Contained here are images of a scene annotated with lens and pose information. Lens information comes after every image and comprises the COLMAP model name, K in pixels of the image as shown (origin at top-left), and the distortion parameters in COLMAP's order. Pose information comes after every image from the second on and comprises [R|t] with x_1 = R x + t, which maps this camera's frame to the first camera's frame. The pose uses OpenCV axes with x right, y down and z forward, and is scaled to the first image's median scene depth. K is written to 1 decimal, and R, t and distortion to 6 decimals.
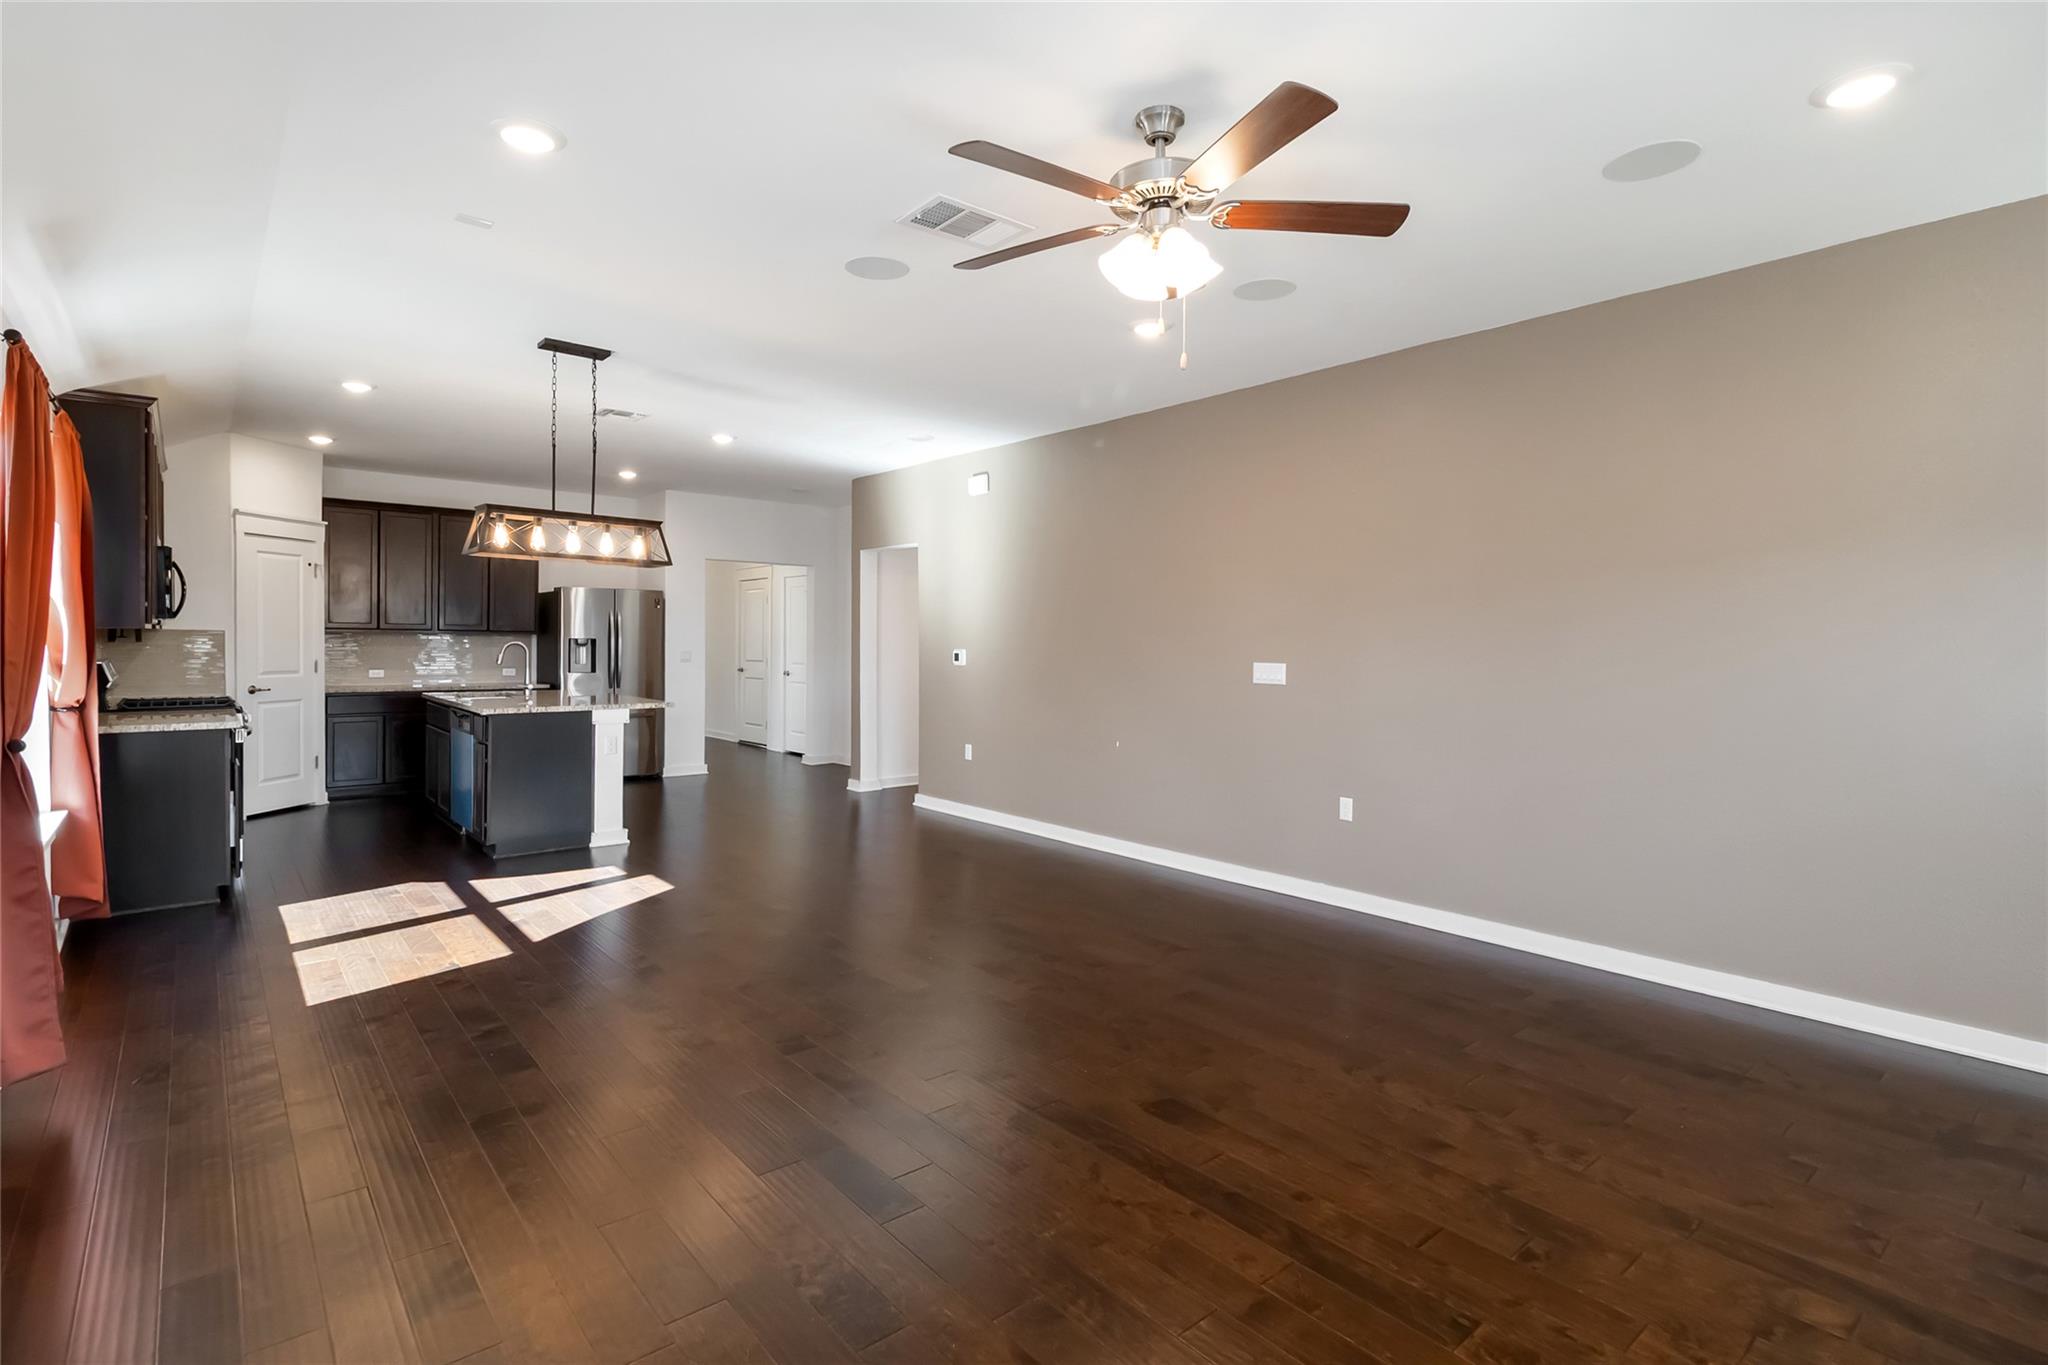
lens RADIAL K [[1006.0, 0, 1016.7], [0, 1006.0, 650.0], [0, 0, 1]] dist [0.016138, 0.000154]
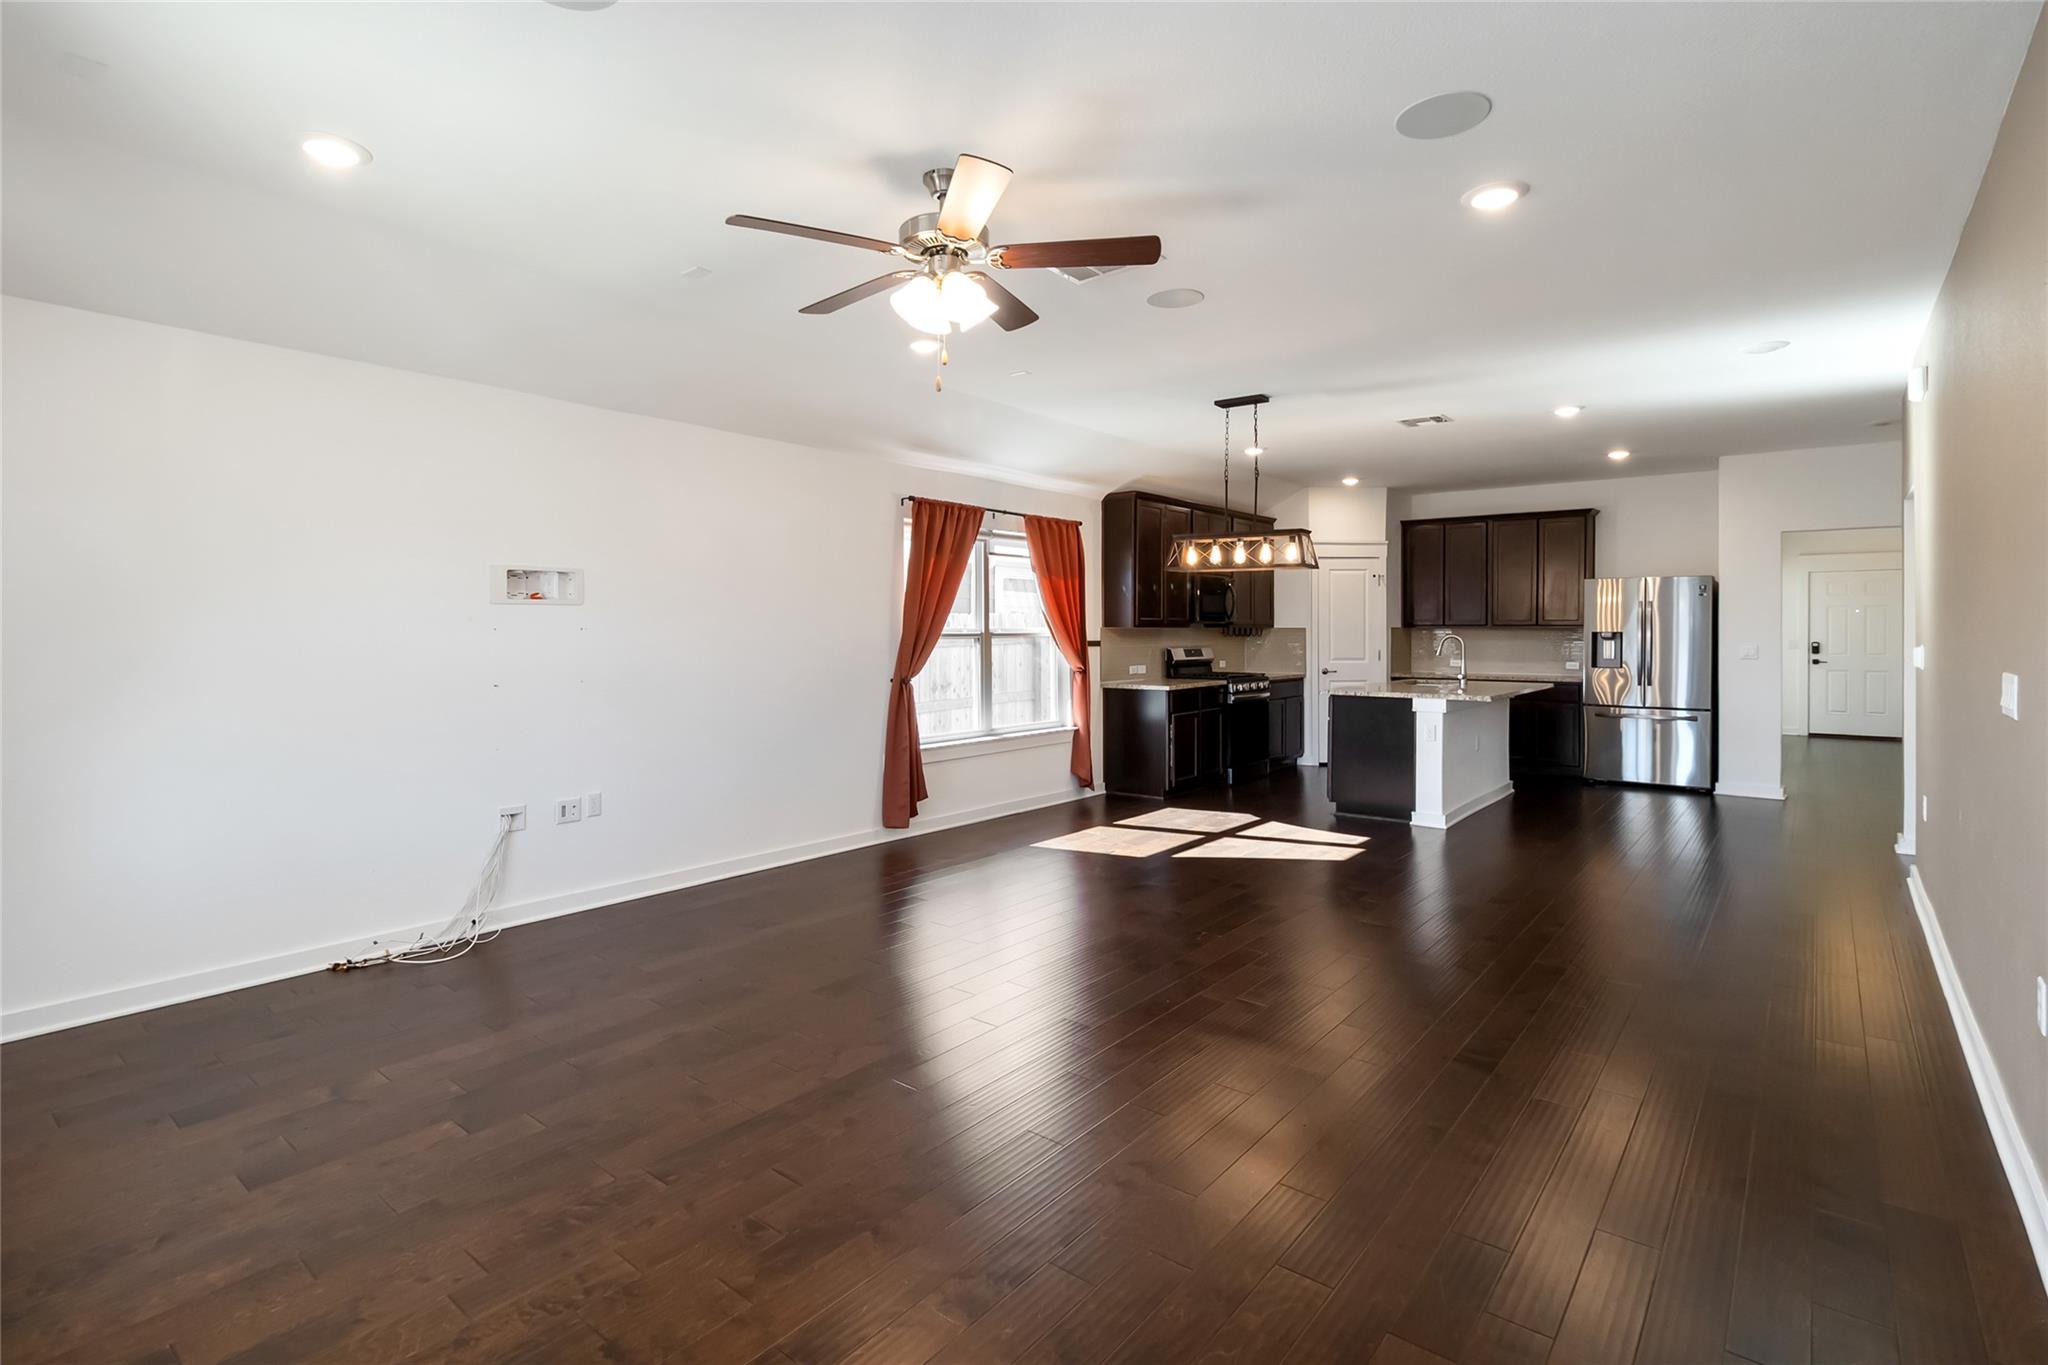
lens RADIAL K [[990.8, 0, 1026.1], [0, 990.8, 632.2], [0, 0, 1]] dist [0.026536, -0.000070]
pose [[0.209924, -0.007967, -0.977685, 0.438658], [-0.003528, 0.999954, -0.008906, -0.000224], [0.977711, 0.005319, 0.209887, 0.302417]]
